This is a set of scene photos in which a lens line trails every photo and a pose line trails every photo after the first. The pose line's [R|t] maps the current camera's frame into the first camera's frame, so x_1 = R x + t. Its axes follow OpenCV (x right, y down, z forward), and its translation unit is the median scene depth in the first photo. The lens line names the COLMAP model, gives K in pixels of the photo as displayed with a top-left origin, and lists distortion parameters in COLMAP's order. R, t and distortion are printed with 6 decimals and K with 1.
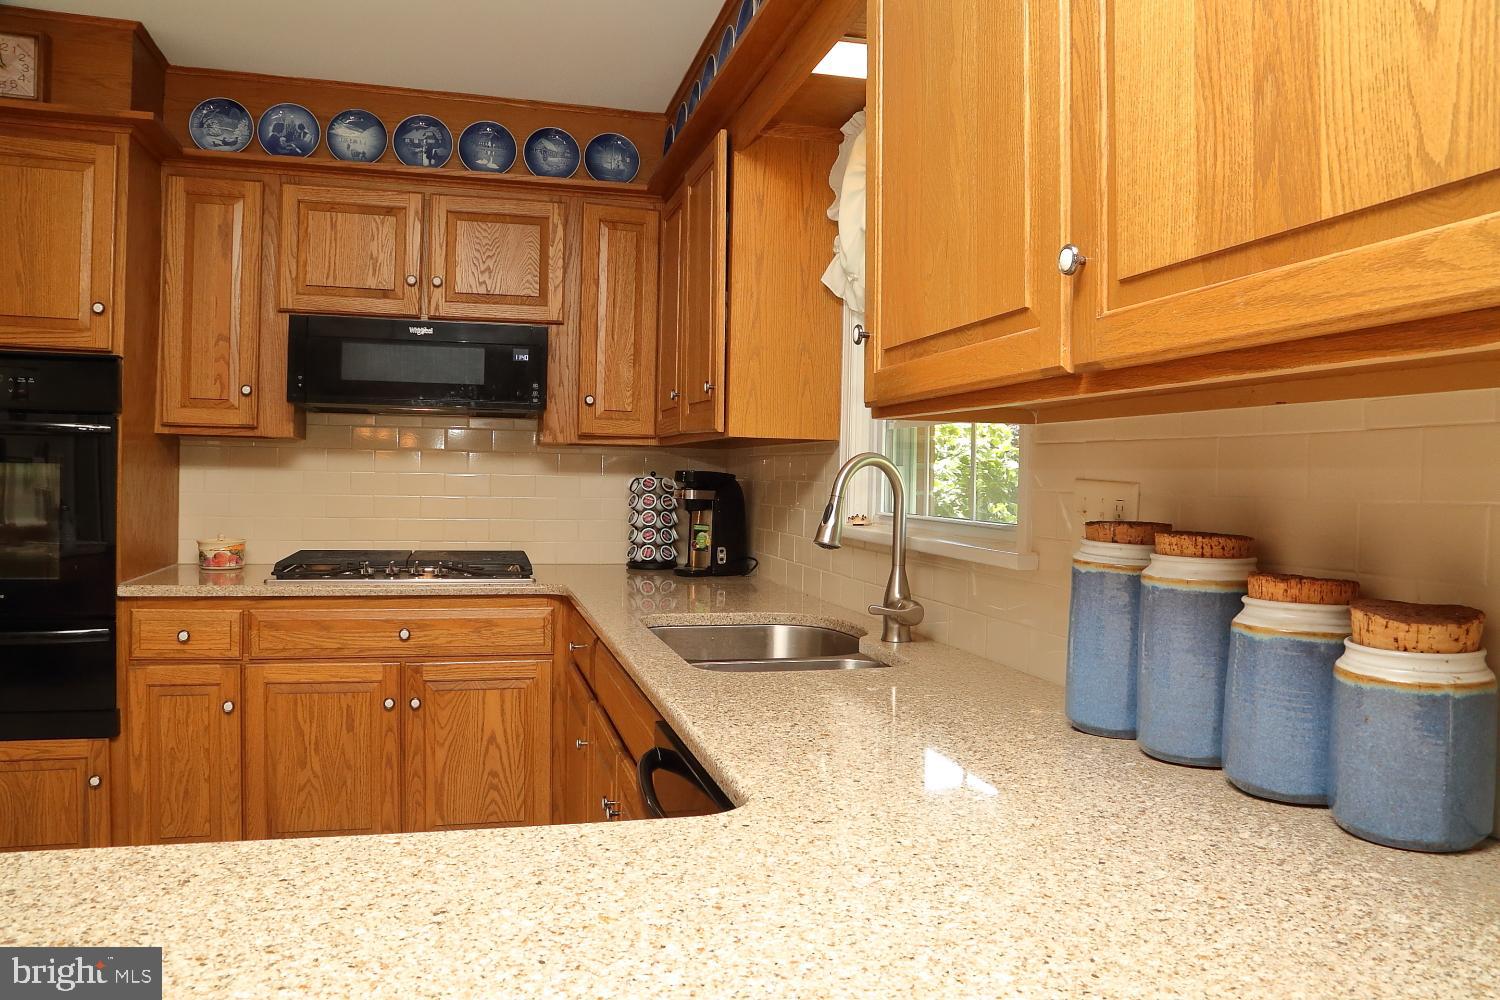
lens RADIAL K [[1069.7, 0, 750.0], [0, 1069.7, 500.0], [0, 0, 1]] dist [-0.114948, 0.083050]
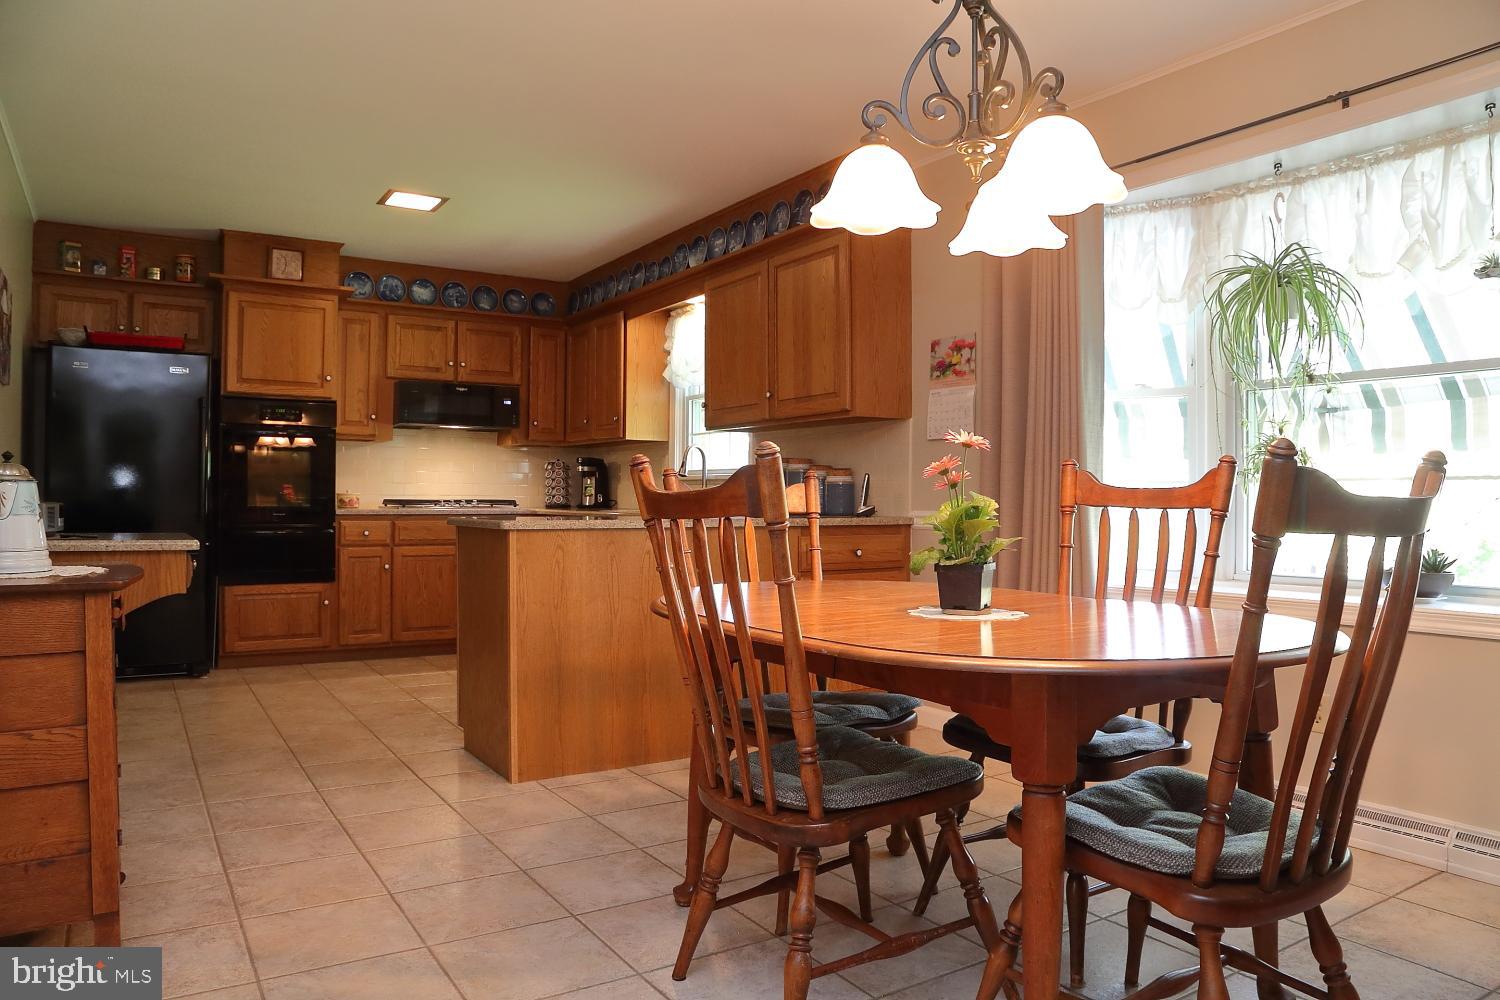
lens RADIAL K [[1040.1, 0, 750.0], [0, 1040.1, 500.0], [0, 0, 1]] dist [-0.119307, 0.065478]
pose [[0.955728, -0.013832, 0.293925, -0.377470], [0.019623, 0.999667, -0.016760, 0.104705], [-0.293595, 0.021785, 0.955682, -1.120787]]
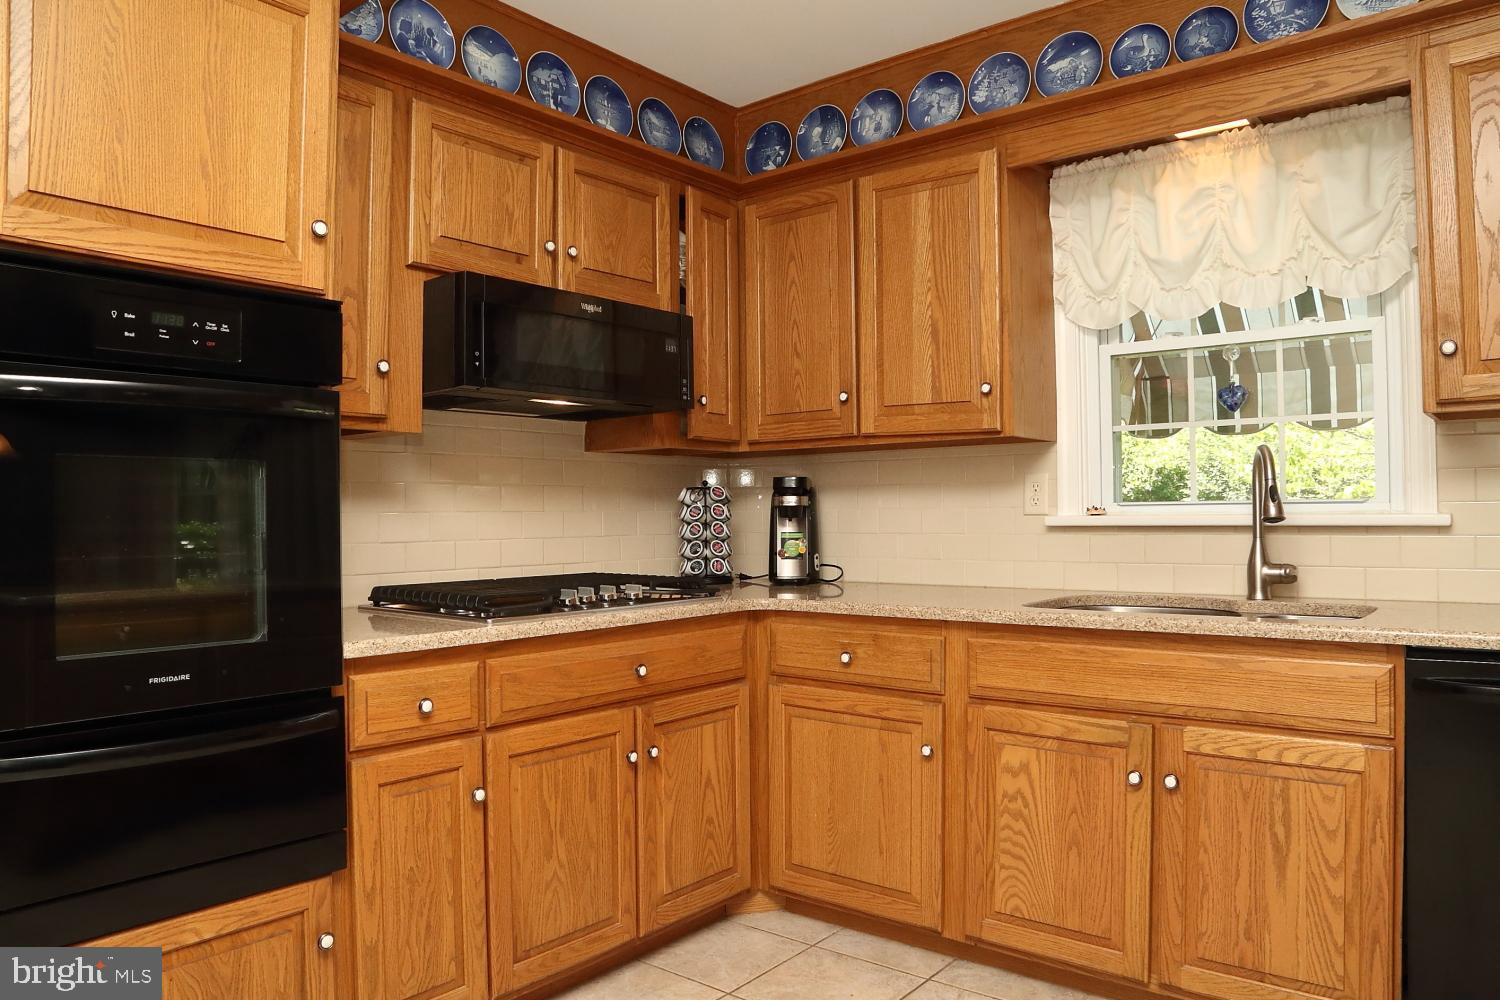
lens RADIAL K [[1040.1, 0, 750.0], [0, 1040.1, 500.0], [0, 0, 1]] dist [-0.119307, 0.065478]
pose [[0.810890, -0.020766, 0.584830, -0.708322], [0.040025, 0.998998, -0.020023, 0.012680], [-0.583829, 0.039644, 0.810909, 0.279023]]
